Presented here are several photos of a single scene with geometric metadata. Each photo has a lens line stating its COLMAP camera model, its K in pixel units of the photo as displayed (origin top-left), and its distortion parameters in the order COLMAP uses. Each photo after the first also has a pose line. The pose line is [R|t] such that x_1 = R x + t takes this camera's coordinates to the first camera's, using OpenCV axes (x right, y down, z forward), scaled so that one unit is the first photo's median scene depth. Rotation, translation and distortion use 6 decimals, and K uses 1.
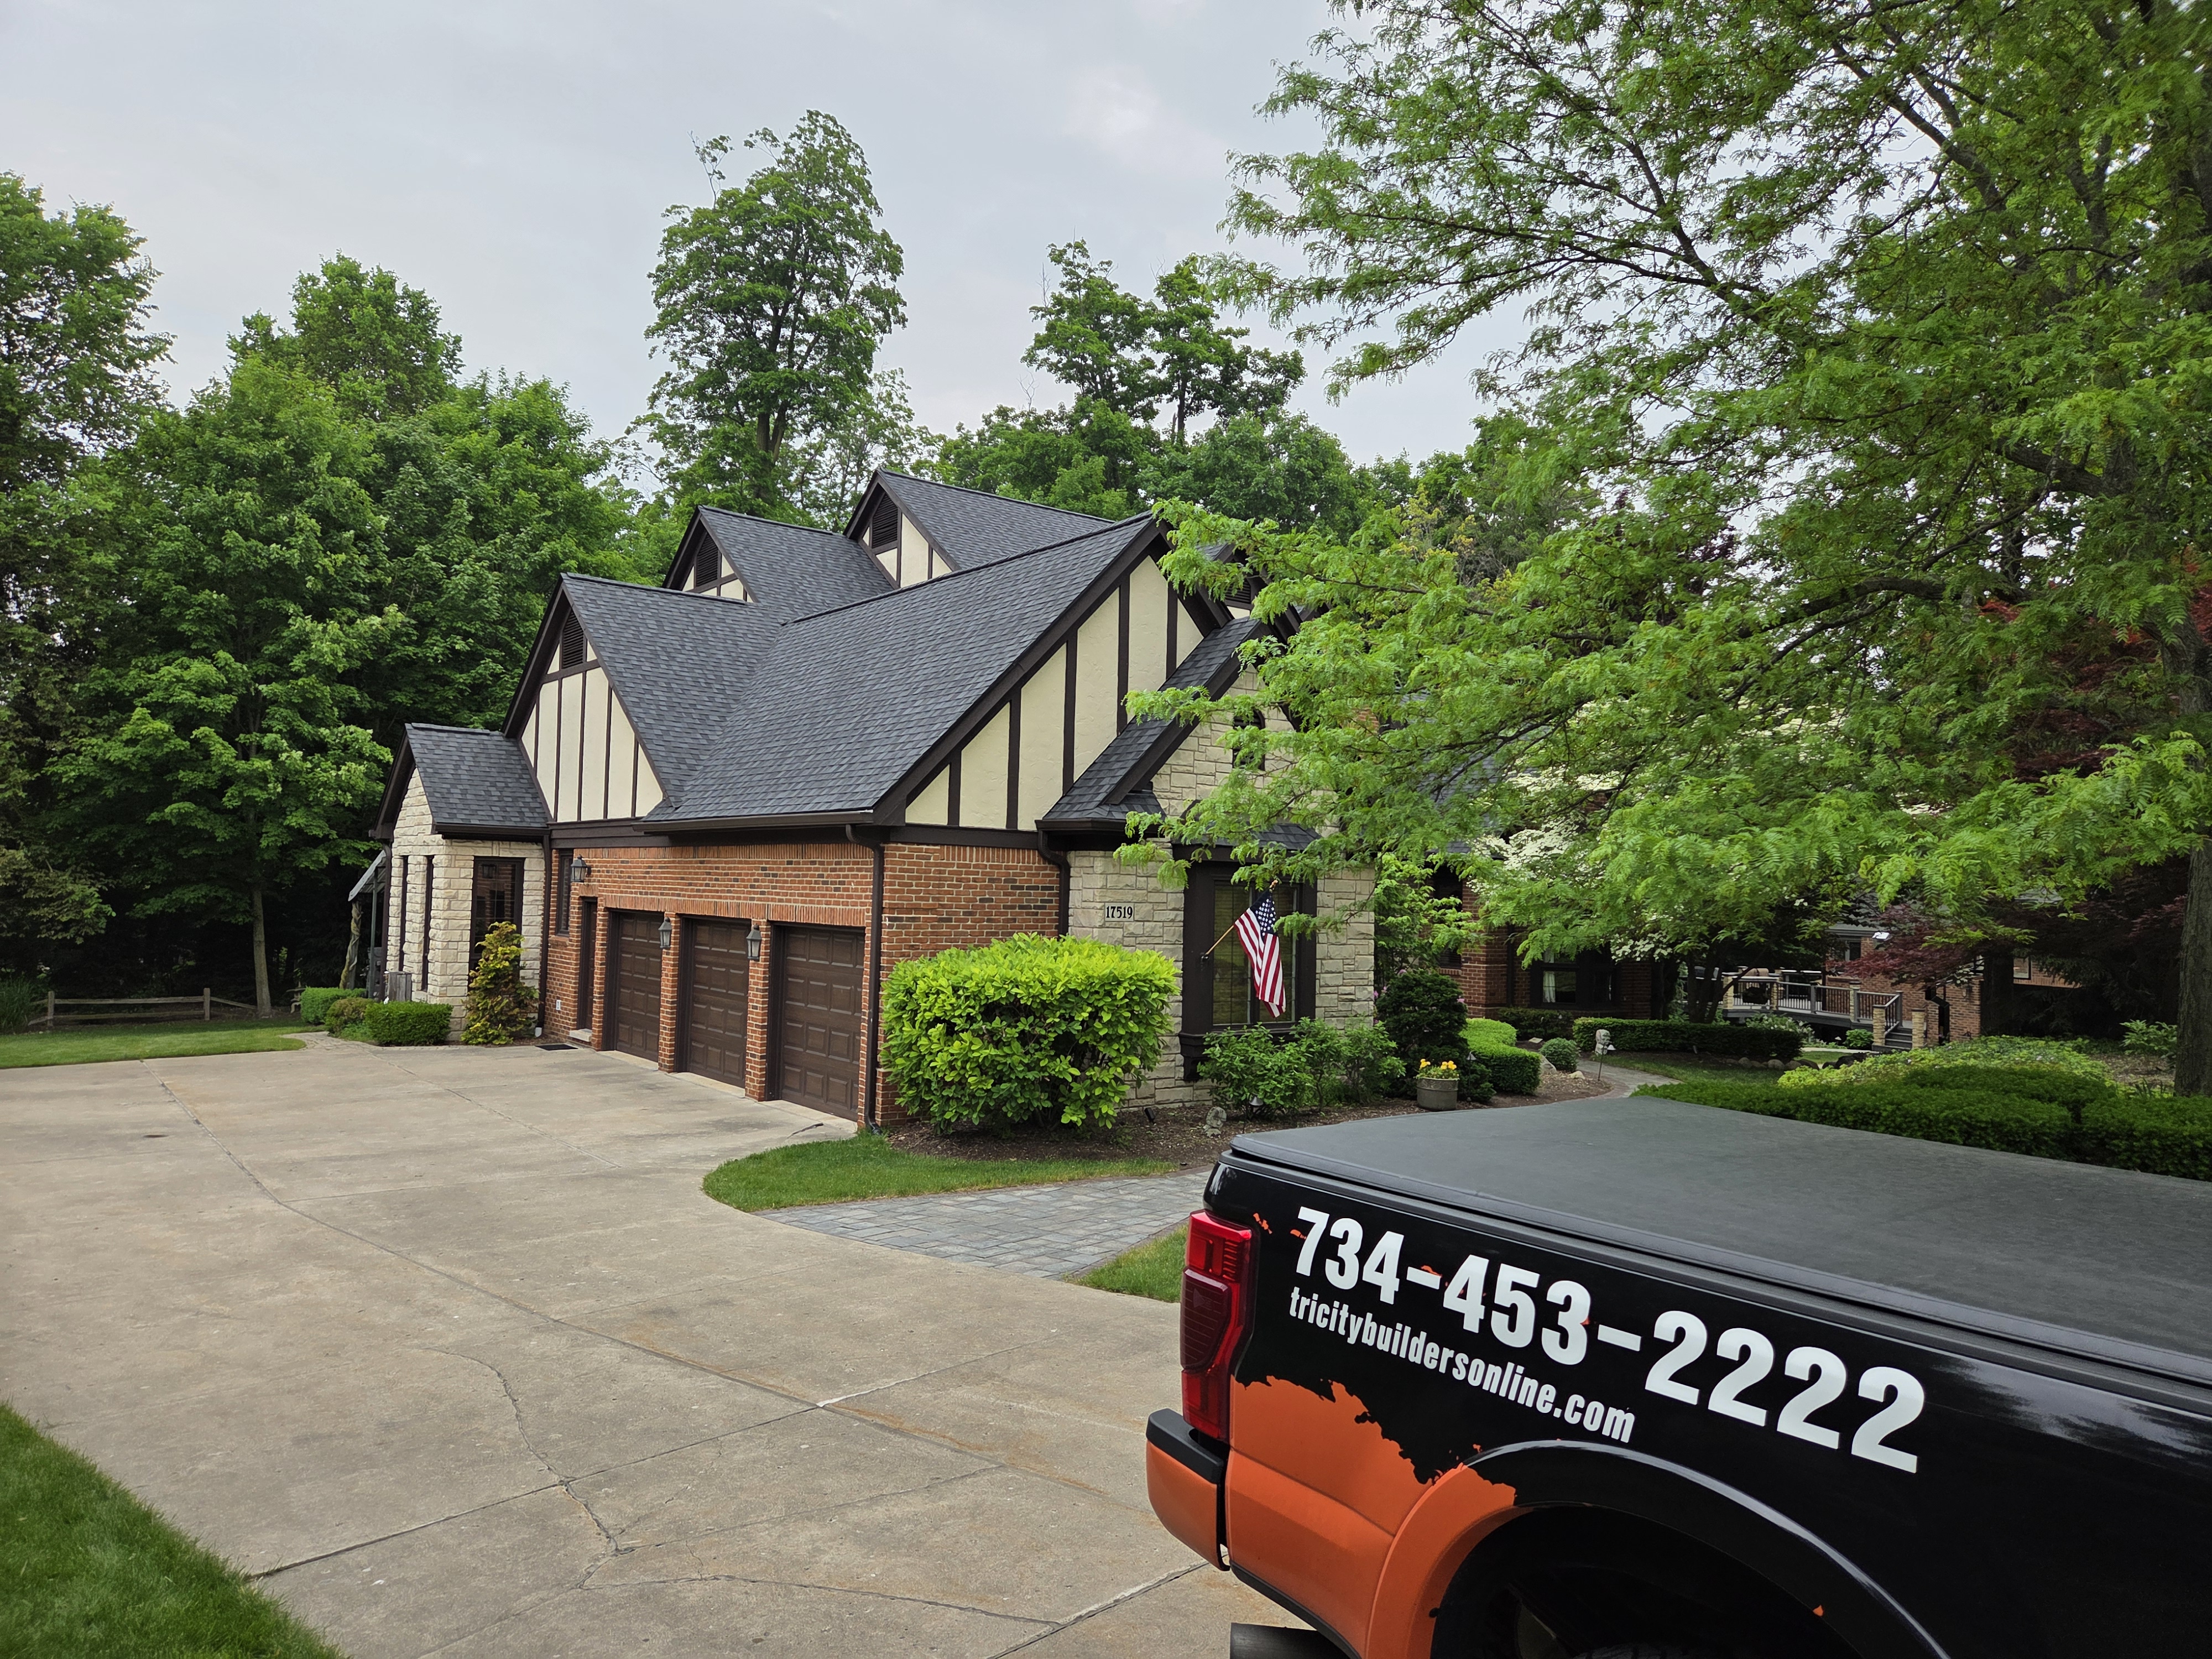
lens RADIAL K [[1509.0, 0, 1108.9], [0, 1509.0, 837.1], [0, 0, 1]] dist [0.090242, -0.082857]
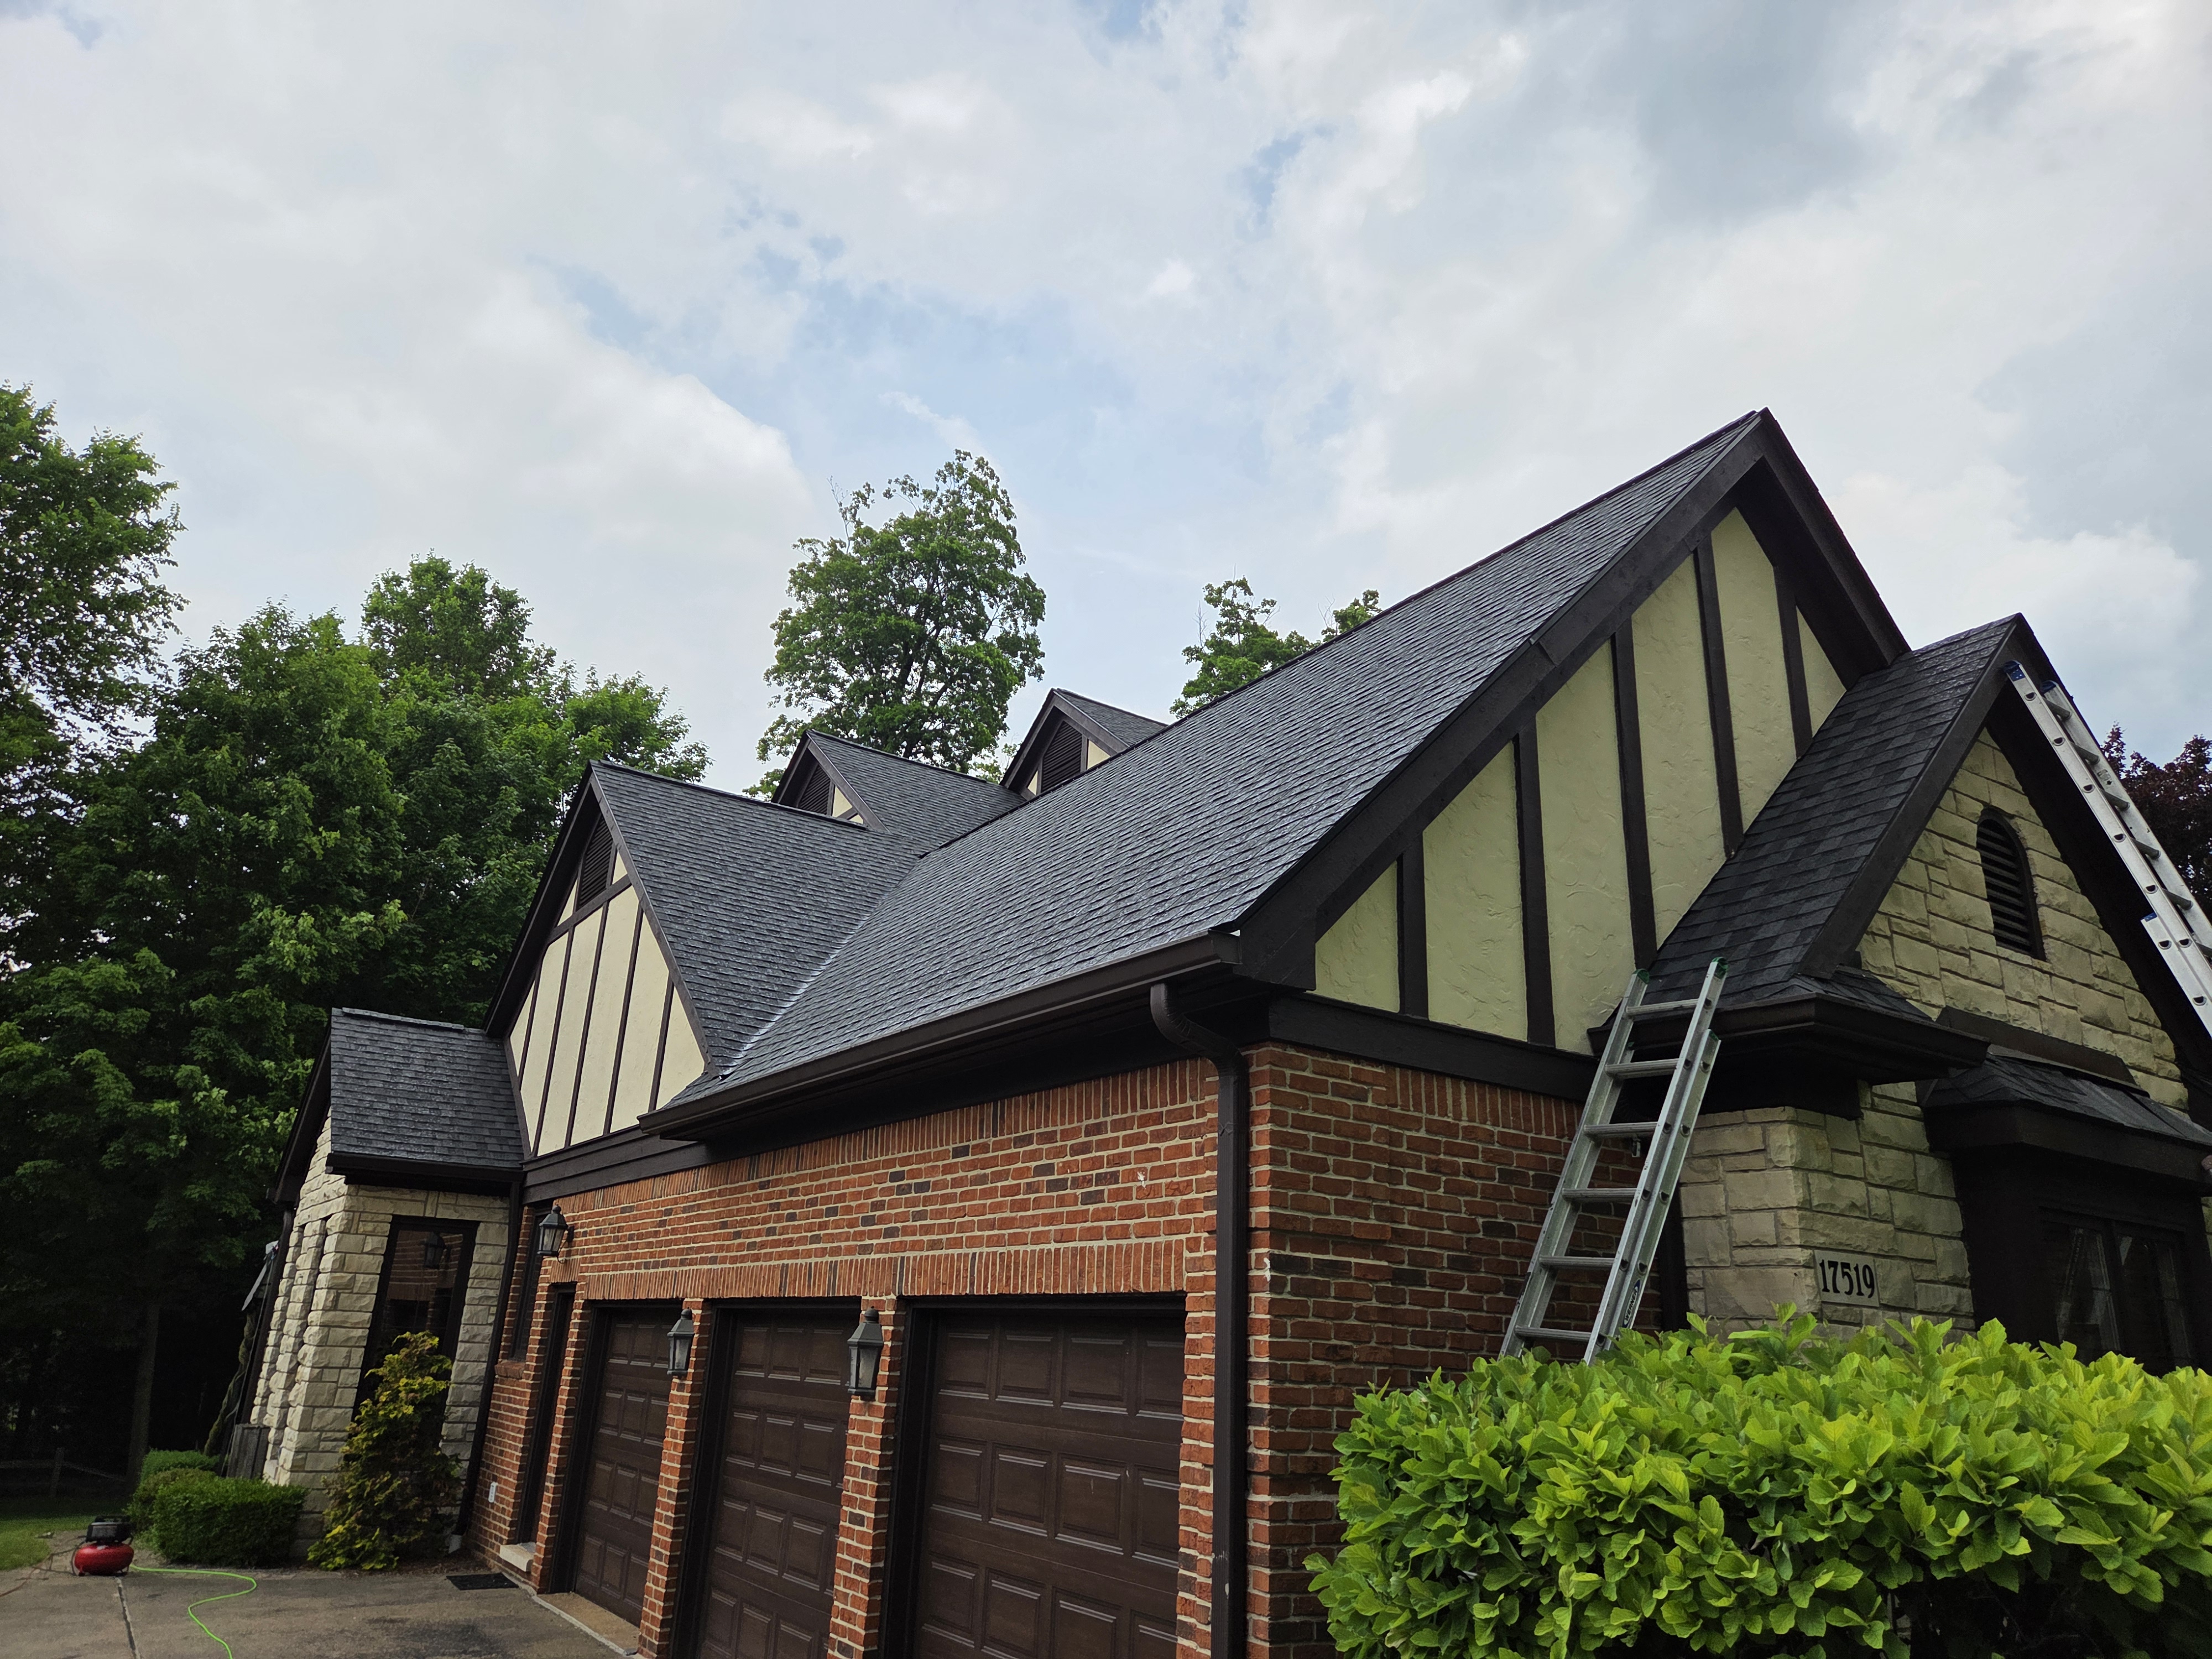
lens RADIAL K [[1509.0, 0, 1108.9], [0, 1509.0, 837.1], [0, 0, 1]] dist [0.090242, -0.082857]
pose [[0.998321, -0.000573, -0.057913, -0.096345], [-0.016126, 0.957658, -0.287455, 0.036477], [0.055625, 0.287907, 0.956042, 0.378243]]
